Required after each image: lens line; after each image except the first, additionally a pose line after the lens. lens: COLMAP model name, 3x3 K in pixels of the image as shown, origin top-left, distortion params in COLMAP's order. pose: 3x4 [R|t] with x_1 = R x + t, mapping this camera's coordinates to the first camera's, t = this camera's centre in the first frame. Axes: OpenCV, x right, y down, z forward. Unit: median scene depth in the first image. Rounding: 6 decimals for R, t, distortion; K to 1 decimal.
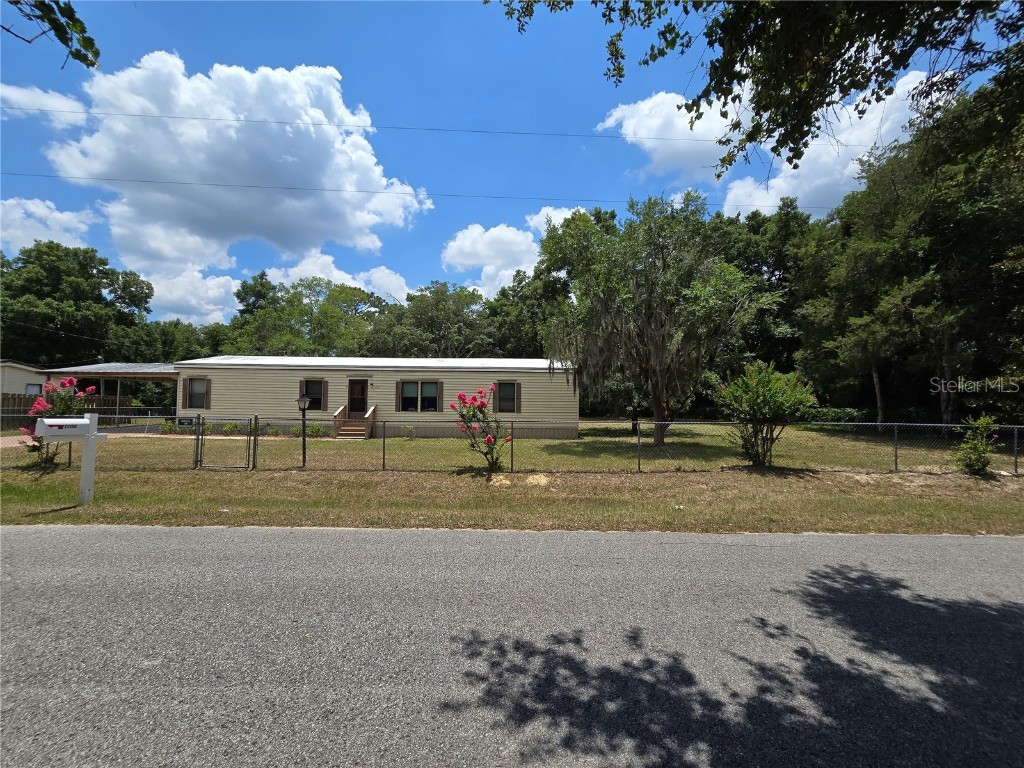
lens RADIAL K [[422.2, 0, 512.0], [0, 422.2, 384.0], [0, 0, 1]] dist [-0.001398, -0.000108]
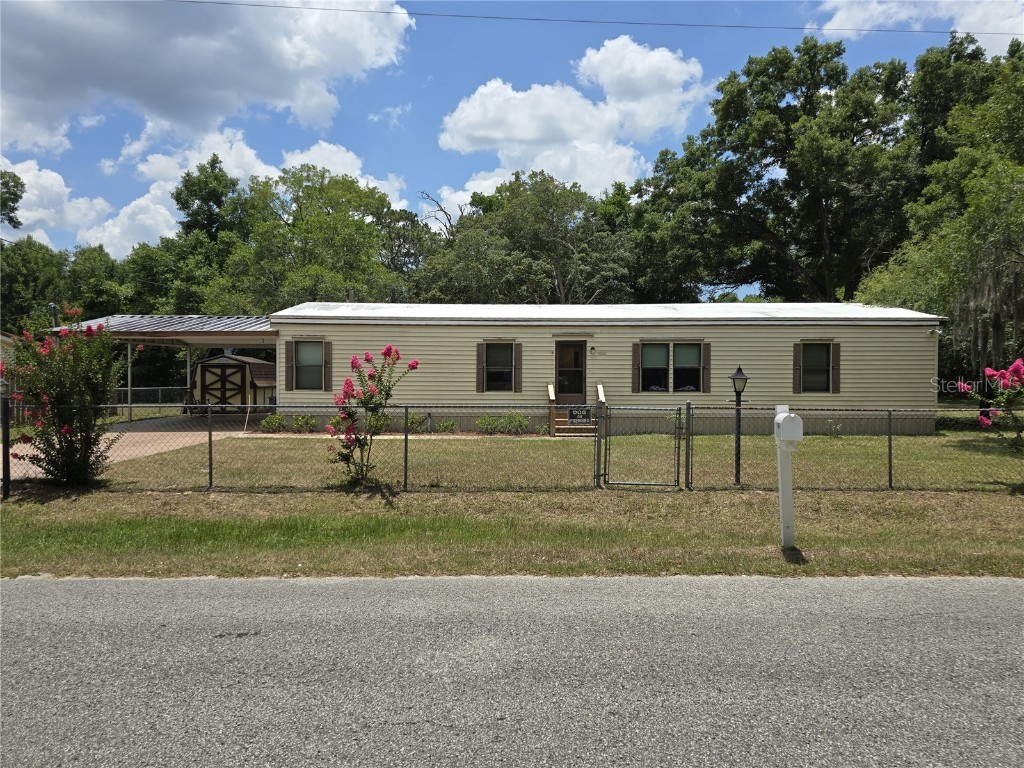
lens RADIAL K [[706.4, 0, 512.0], [0, 706.4, 384.0], [0, 0, 1]] dist [0.070006, -0.055878]
pose [[0.999865, -0.008334, -0.014128, -0.433720], [0.009139, 0.998280, 0.057910, -0.007998], [0.013621, -0.058031, 0.998222, -0.025230]]
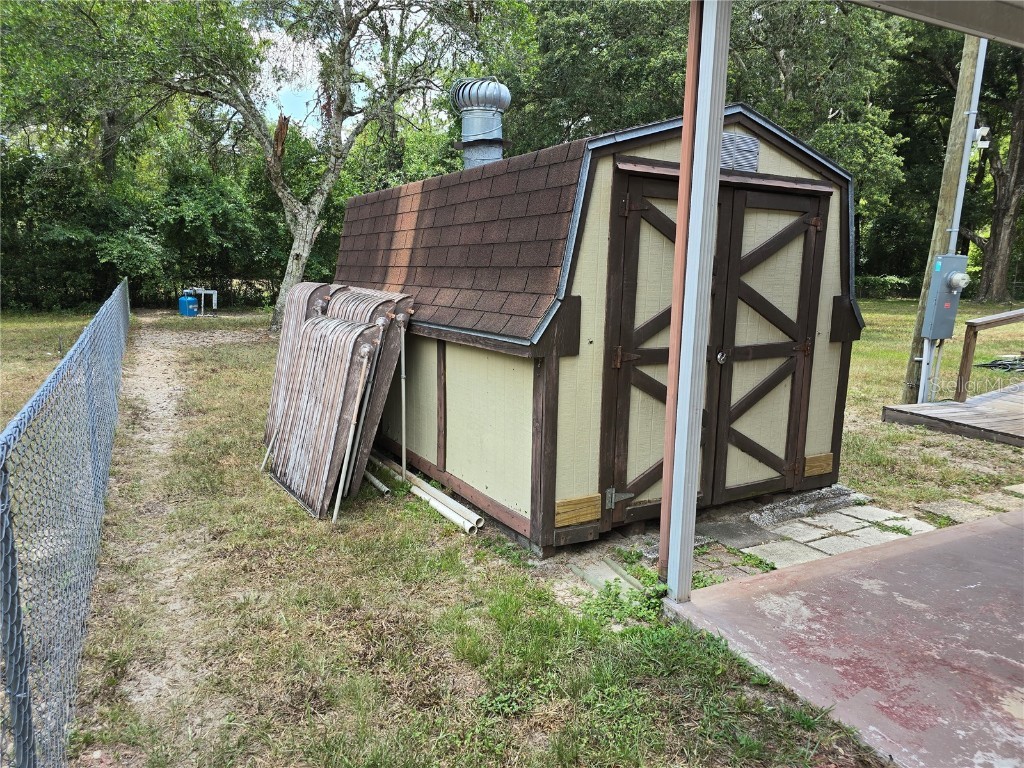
lens RADIAL K [[687.8, 0, 513.5], [0, 687.8, 390.4], [0, 0, 1]] dist [0.060356, -0.049121]
pose [[0.894336, -0.068935, 0.442054, -1.192594], [-0.031908, 0.975714, 0.216710, 0.049306], [-0.446258, -0.207916, 0.870417, 1.264502]]
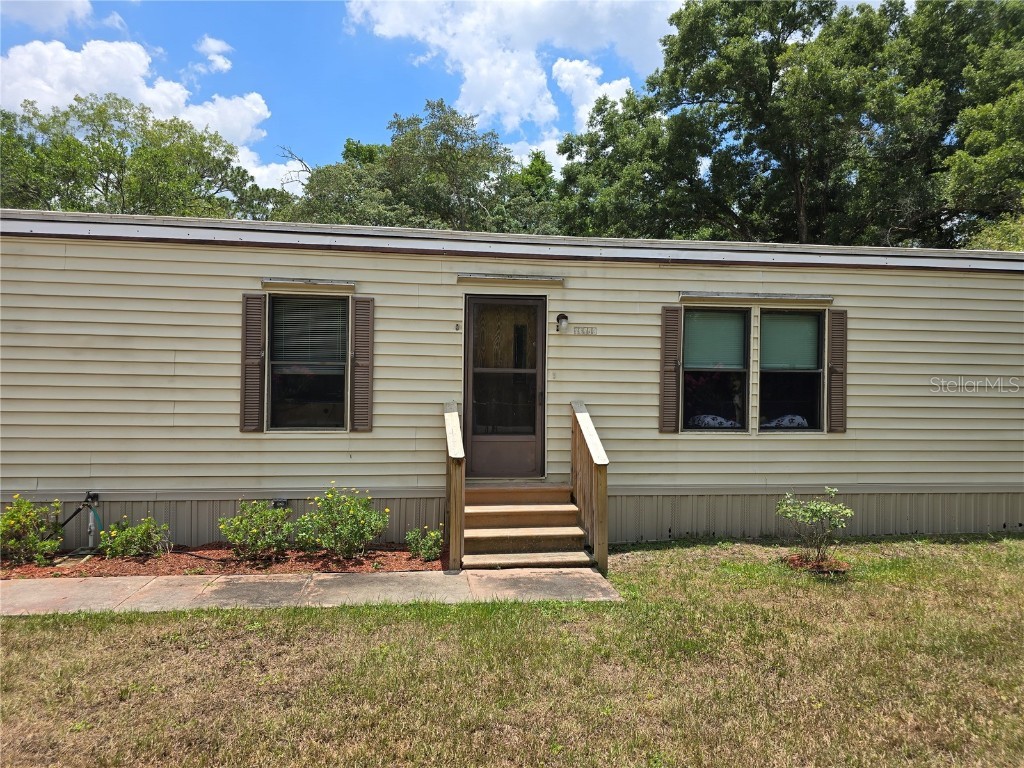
lens RADIAL K [[687.8, 0, 513.5], [0, 687.8, 390.4], [0, 0, 1]] dist [0.060356, -0.049121]
pose [[0.991599, -0.000293, 0.129347, -0.407193], [-0.005461, 0.999011, 0.044123, 0.024717], [-0.129232, -0.044458, 0.990617, 0.622025]]
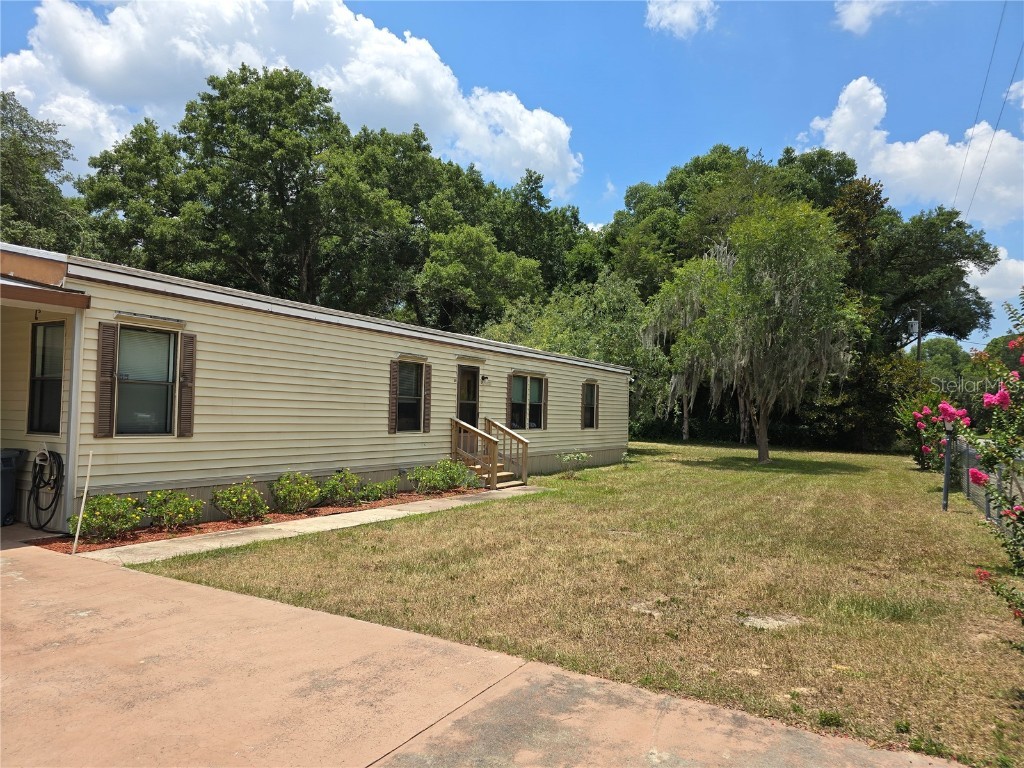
lens RADIAL K [[687.2, 0, 512.0], [0, 687.2, 384.0], [0, 0, 1]] dist [0.067005, -0.065070]
pose [[0.513341, 0.036784, 0.857396, -1.008654], [-0.050284, 0.998654, -0.012738, 0.017450], [-0.856710, -0.036574, 0.514500, 0.550295]]
